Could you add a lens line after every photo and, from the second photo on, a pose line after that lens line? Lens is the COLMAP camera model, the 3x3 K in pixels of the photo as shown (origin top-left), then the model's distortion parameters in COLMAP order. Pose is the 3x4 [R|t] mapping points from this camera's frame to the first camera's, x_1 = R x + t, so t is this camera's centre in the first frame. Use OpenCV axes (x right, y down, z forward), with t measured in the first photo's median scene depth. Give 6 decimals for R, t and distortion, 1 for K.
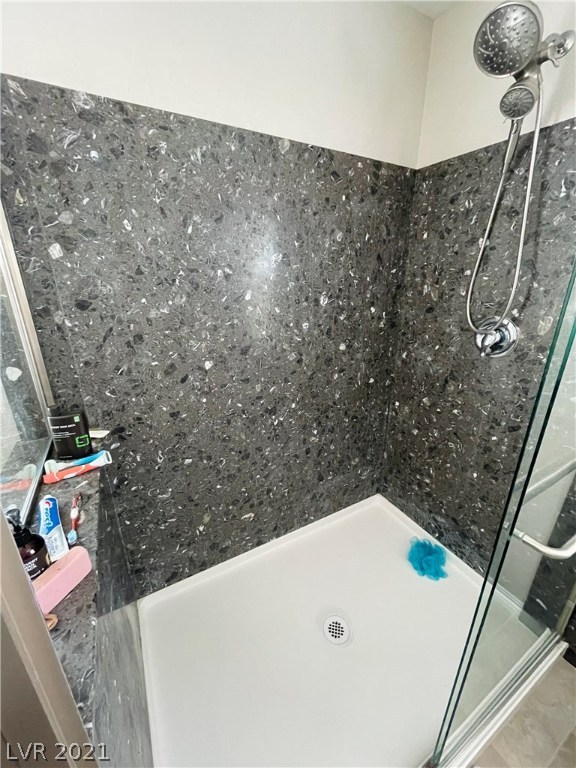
lens RADIAL K [[309.2, 0, 288.7], [0, 309.2, 381.6], [0, 0, 1]] dist [-0.001900, -0.000673]
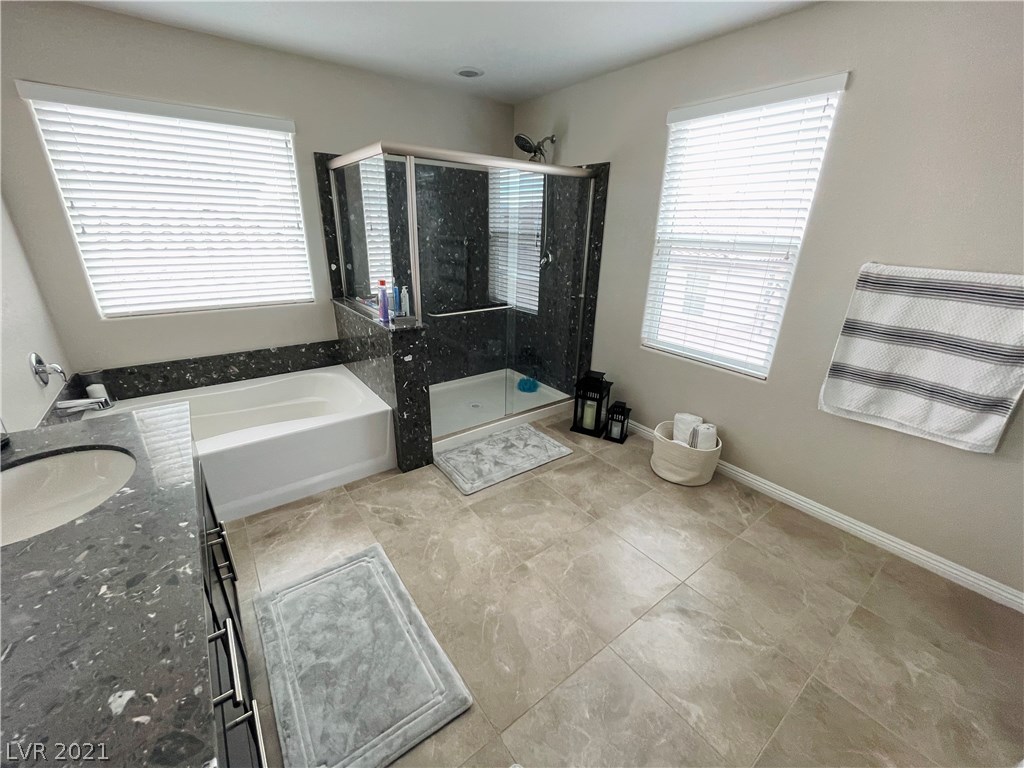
lens RADIAL K [[412.2, 0, 509.7], [0, 412.2, 384.0], [0, 0, 1]] dist [-0.001900, -0.000673]
pose [[0.990630, -0.028838, 0.133495, 0.016351], [0.025158, 0.999258, 0.029174, 0.560553], [-0.134237, -0.025542, 0.990620, -1.634420]]
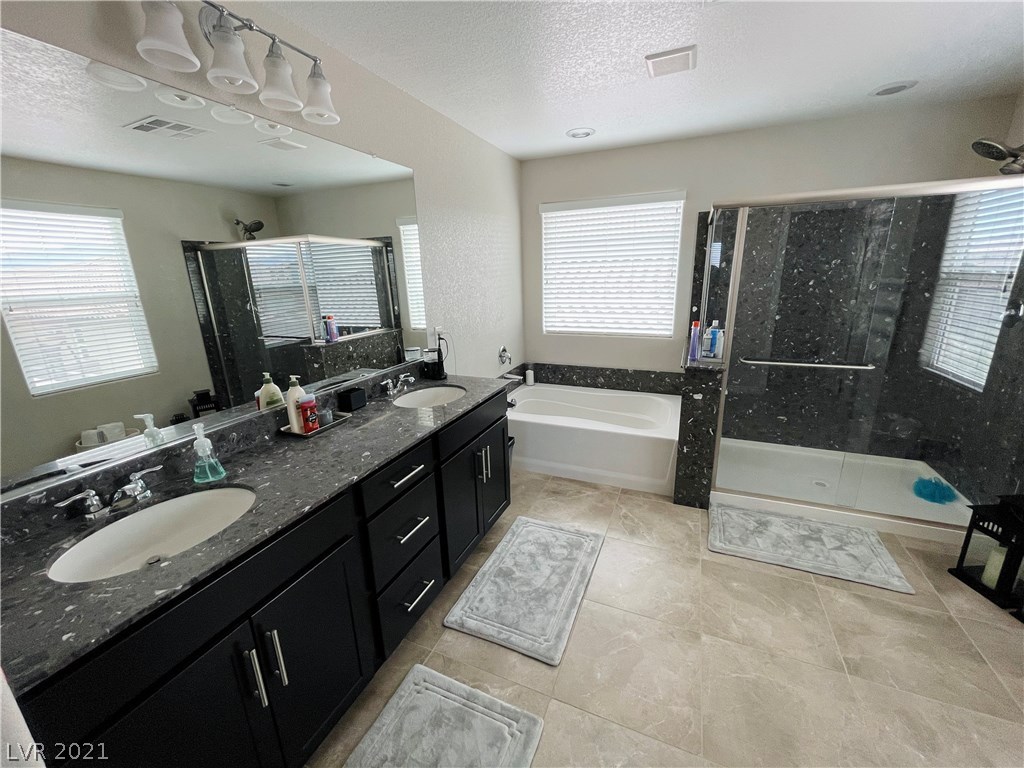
lens RADIAL K [[412.2, 0, 509.7], [0, 412.2, 384.0], [0, 0, 1]] dist [-0.001900, -0.000673]
pose [[0.605311, 0.192447, -0.772375, 0.703789], [-0.238043, 0.969693, 0.055057, 0.536337], [0.759562, 0.150532, 0.632777, -1.633750]]
